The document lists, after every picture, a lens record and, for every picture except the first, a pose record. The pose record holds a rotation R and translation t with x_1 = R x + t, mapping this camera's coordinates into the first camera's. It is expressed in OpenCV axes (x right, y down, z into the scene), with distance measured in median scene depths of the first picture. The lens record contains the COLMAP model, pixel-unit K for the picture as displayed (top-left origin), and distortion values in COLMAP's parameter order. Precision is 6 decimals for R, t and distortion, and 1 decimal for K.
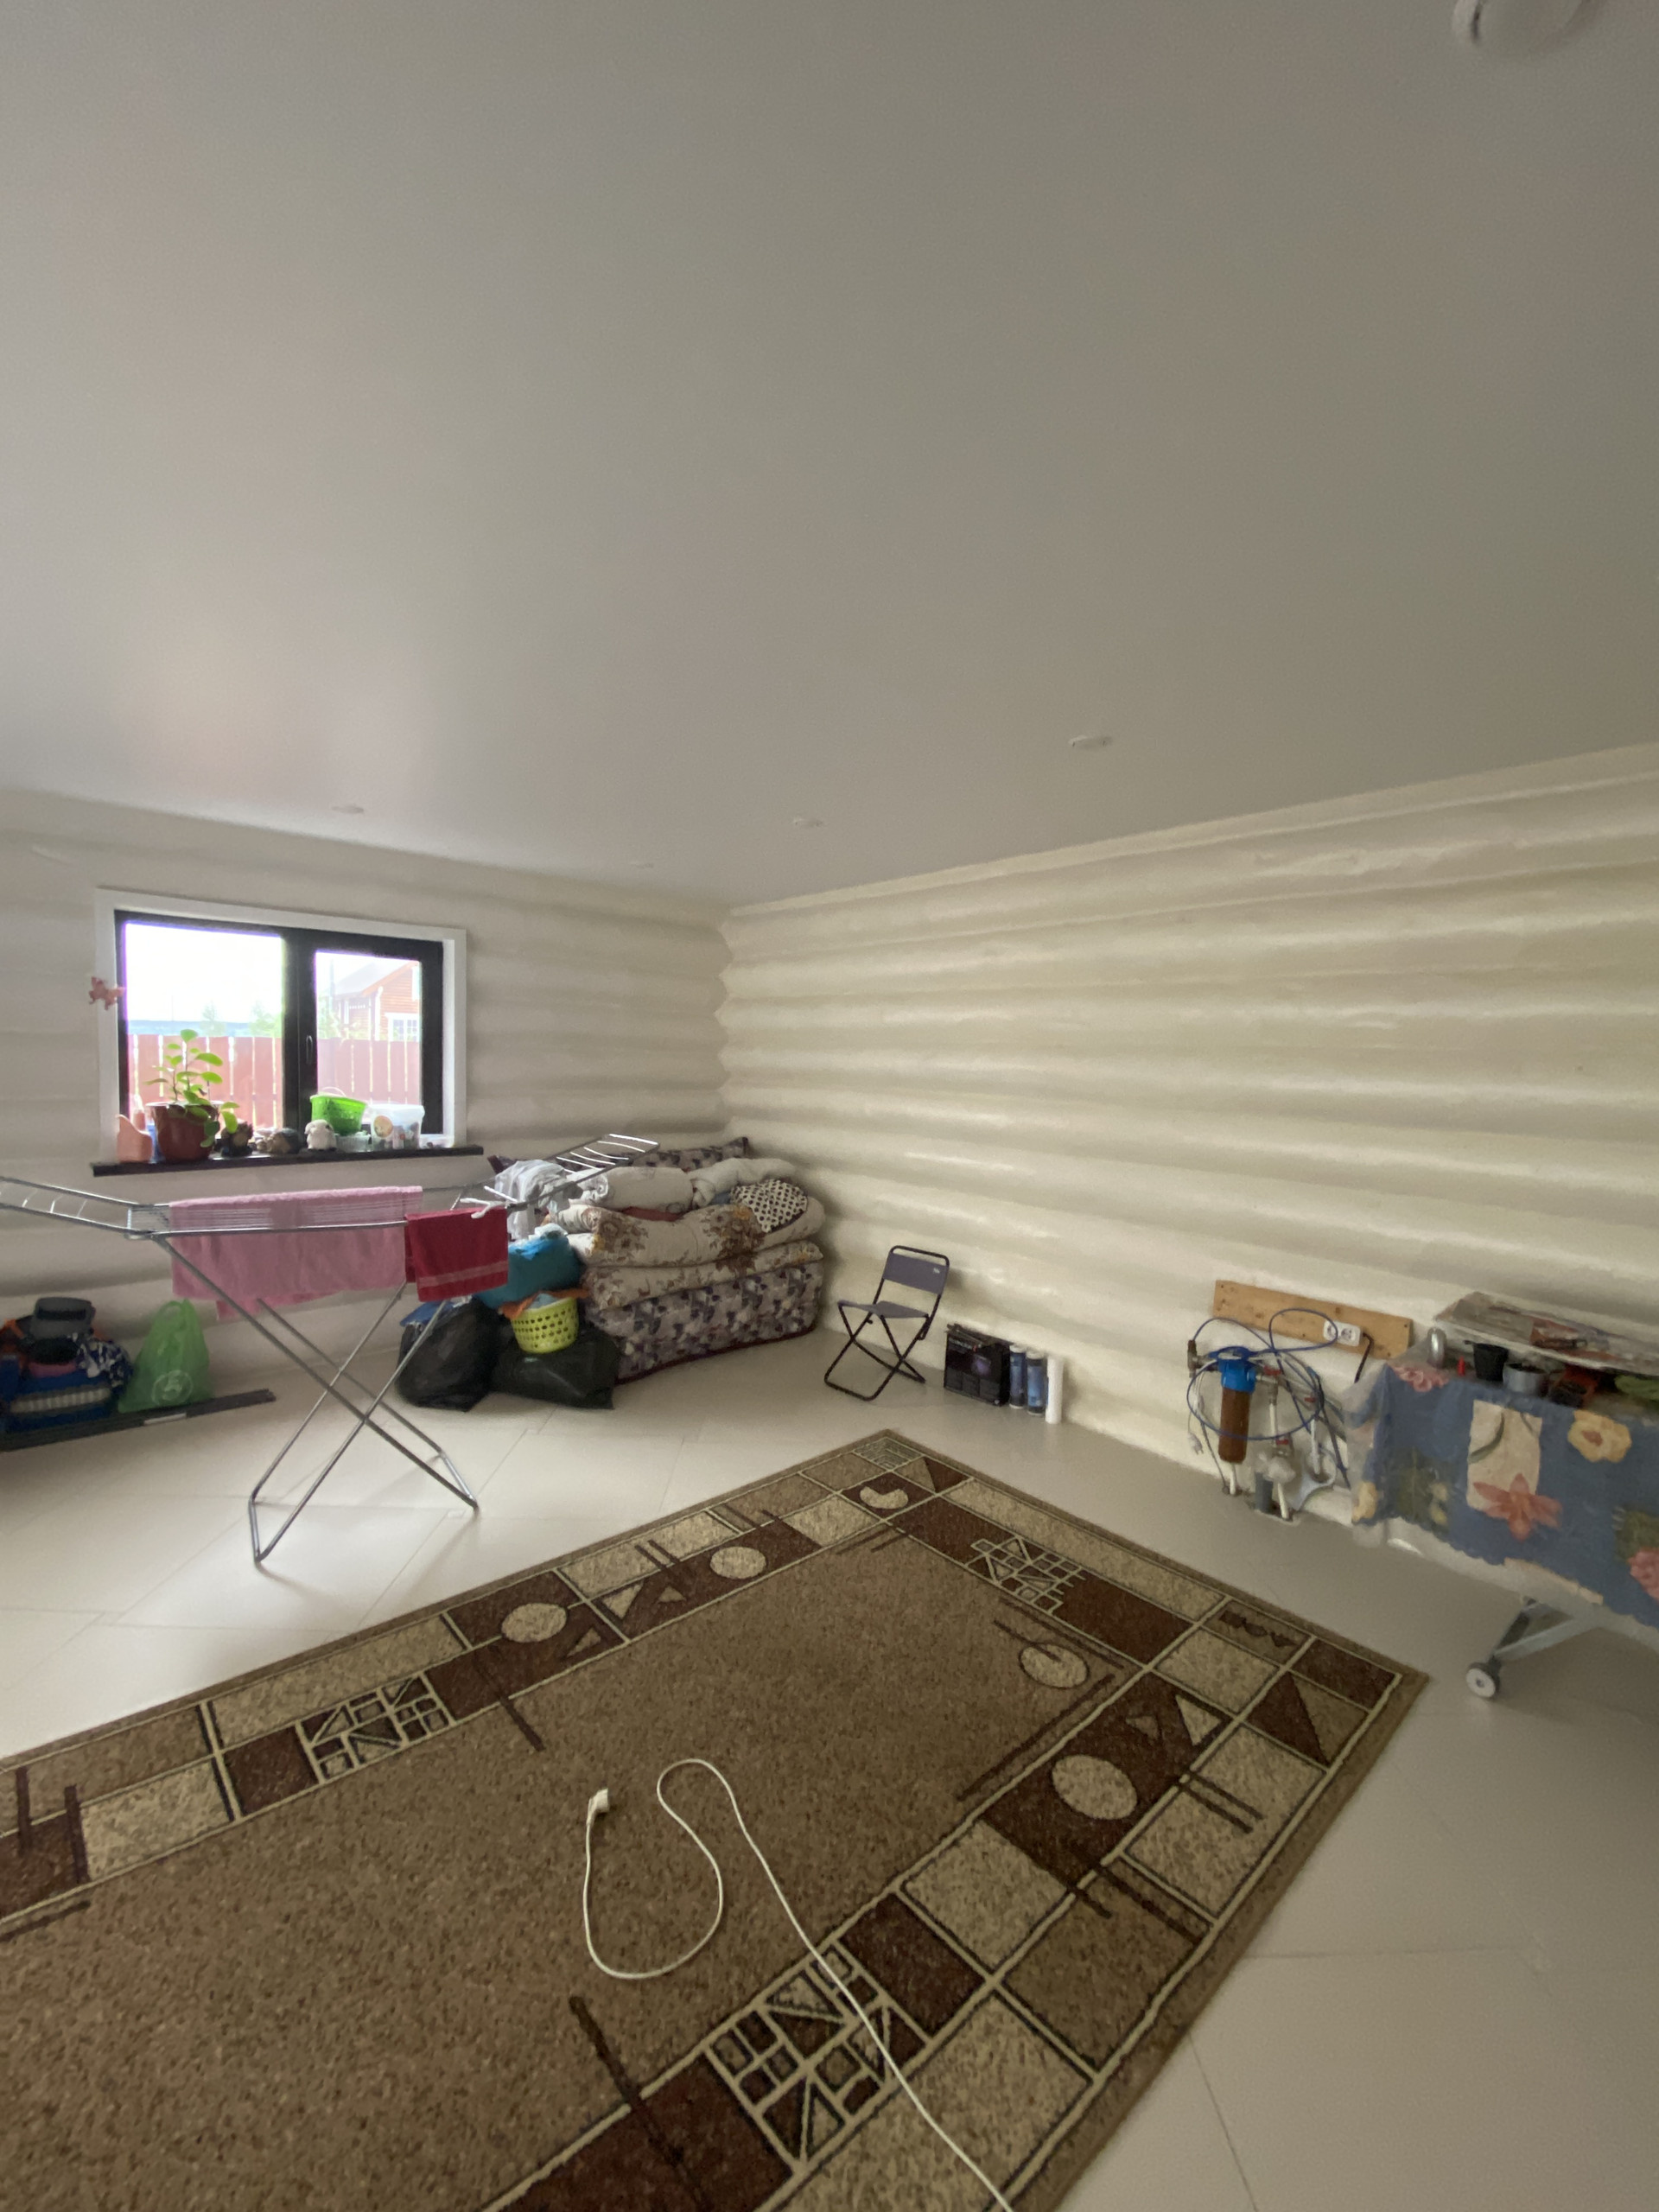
lens RADIAL K [[908.2, 0, 829.5], [0, 908.2, 1106.0], [0, 0, 1]] dist [0.017139, -0.018221]
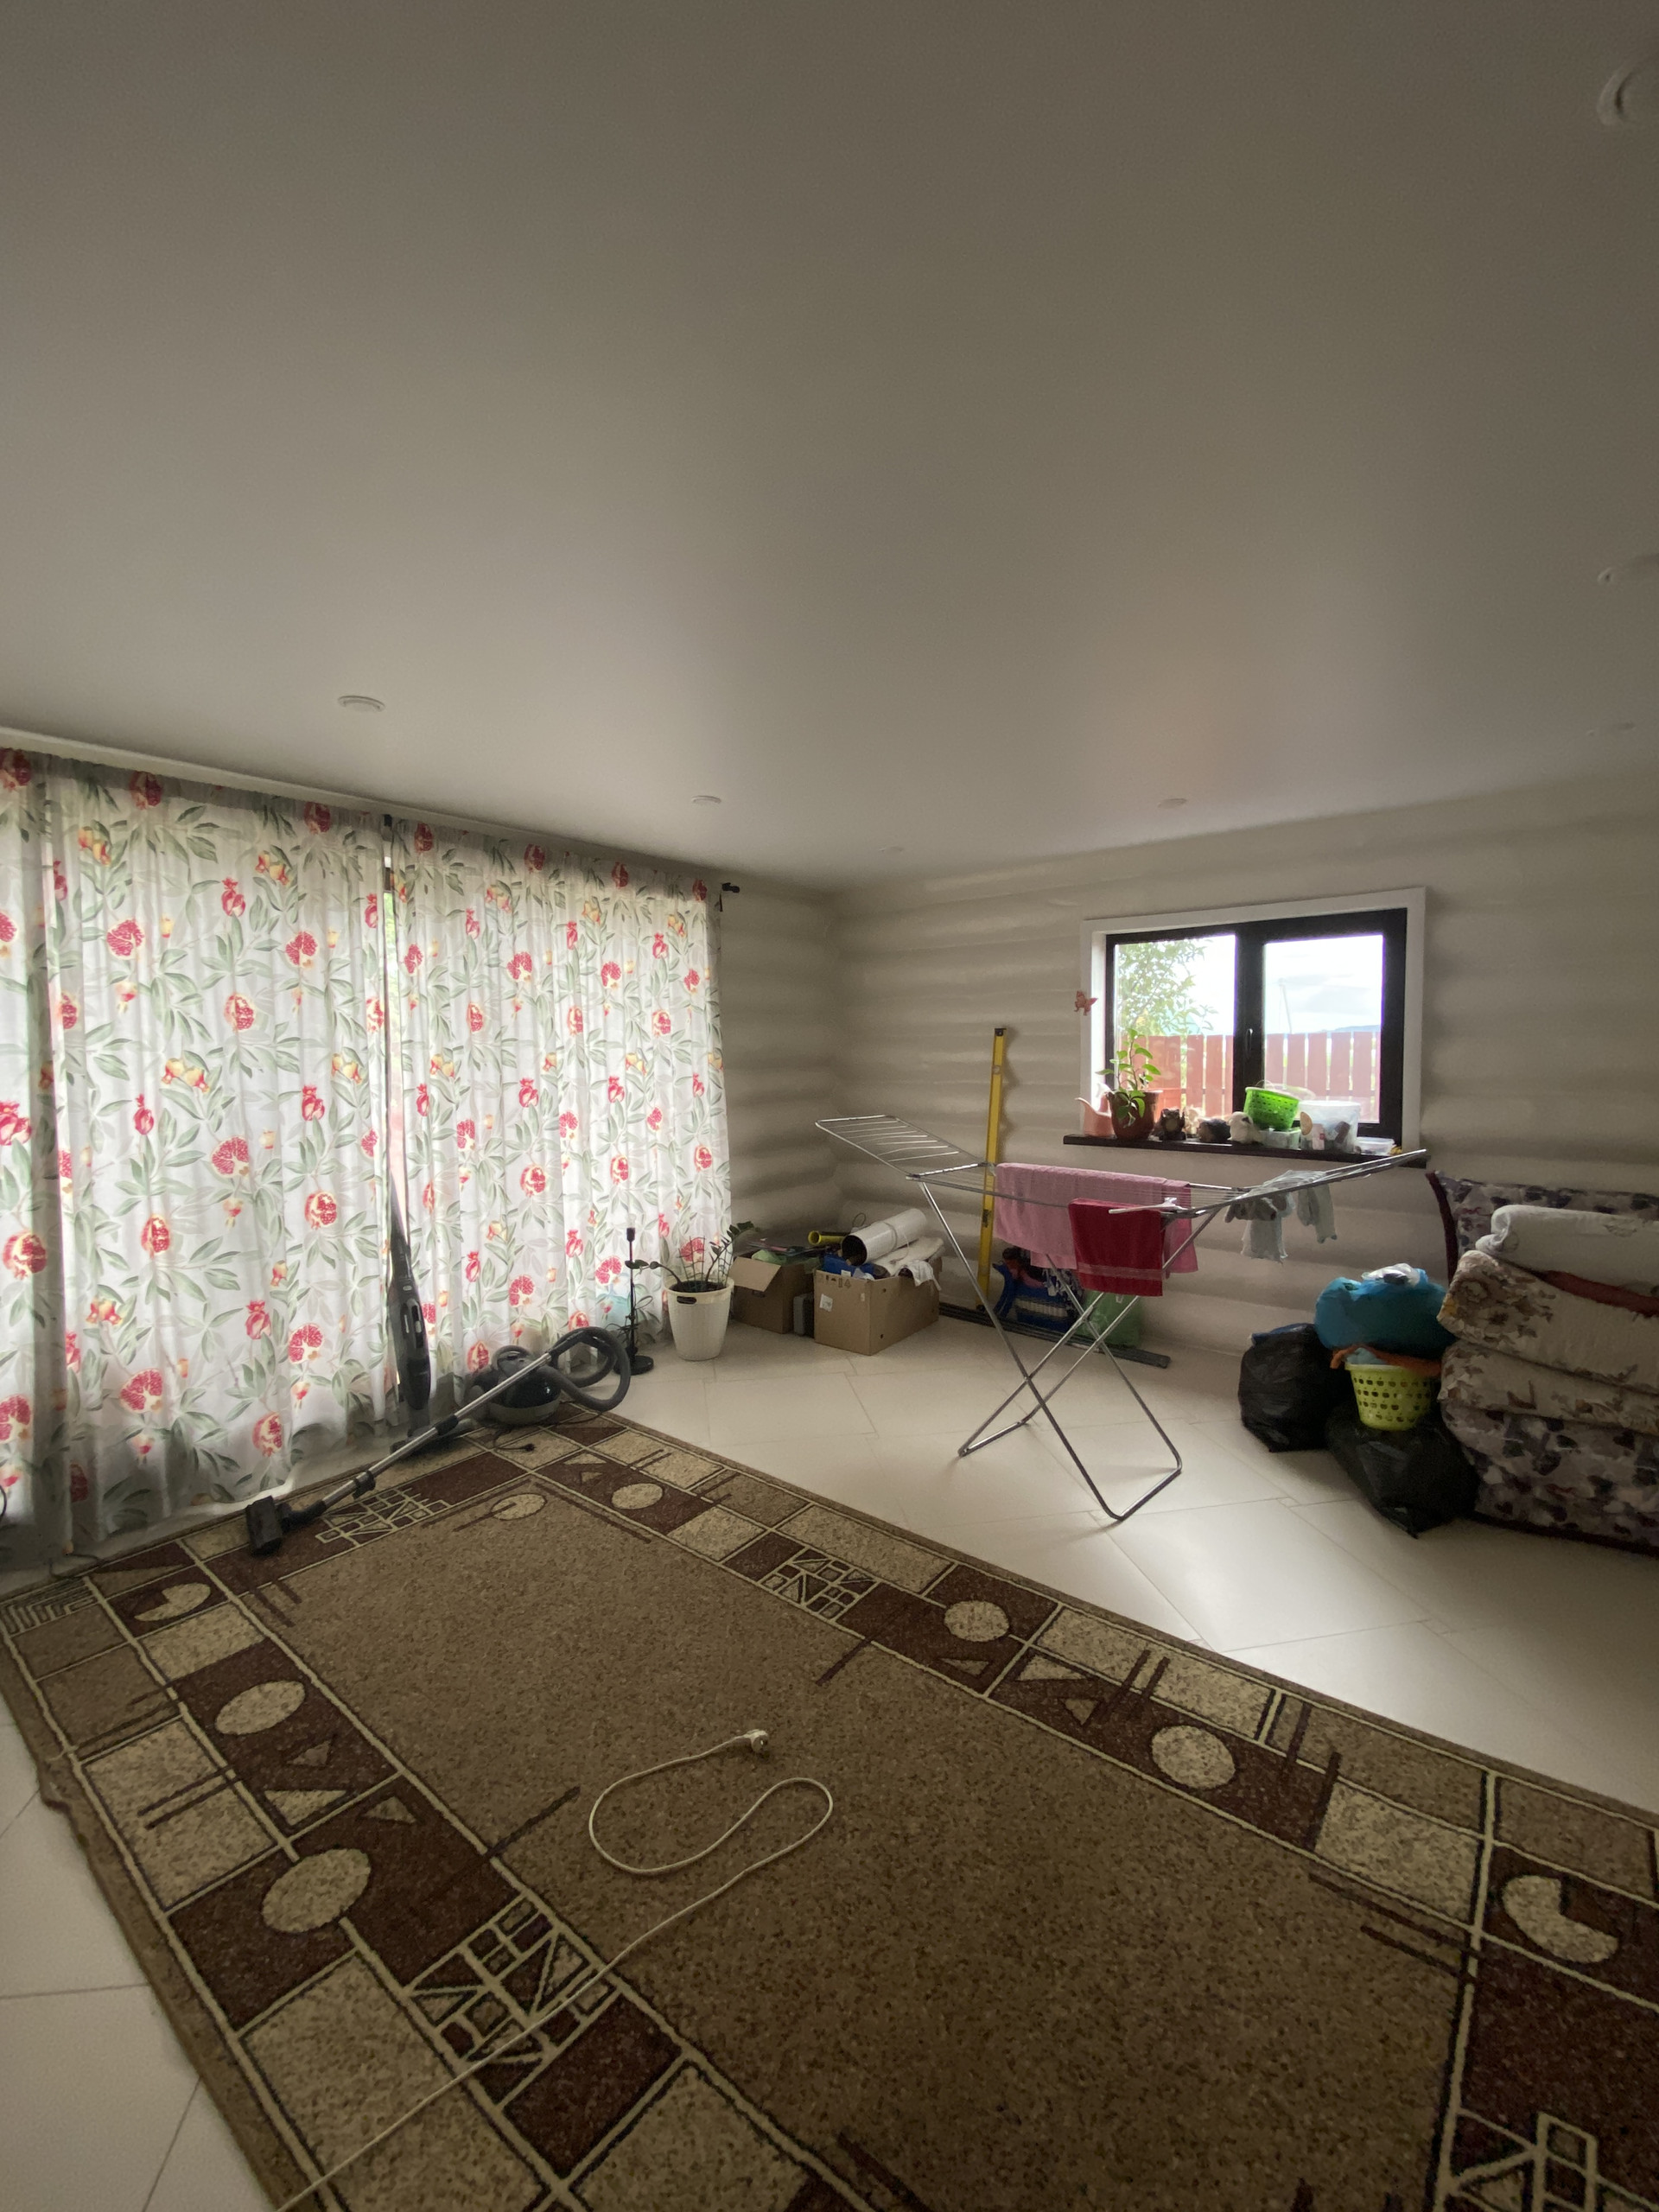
lens RADIAL K [[906.6, 0, 829.5], [0, 906.6, 1106.0], [0, 0, 1]] dist [0.013425, -0.018182]
pose [[0.159333, 0.043081, -0.986284, 0.696267], [-0.049327, 0.998147, 0.035630, -0.009714], [0.985992, 0.042973, 0.161163, 0.795890]]
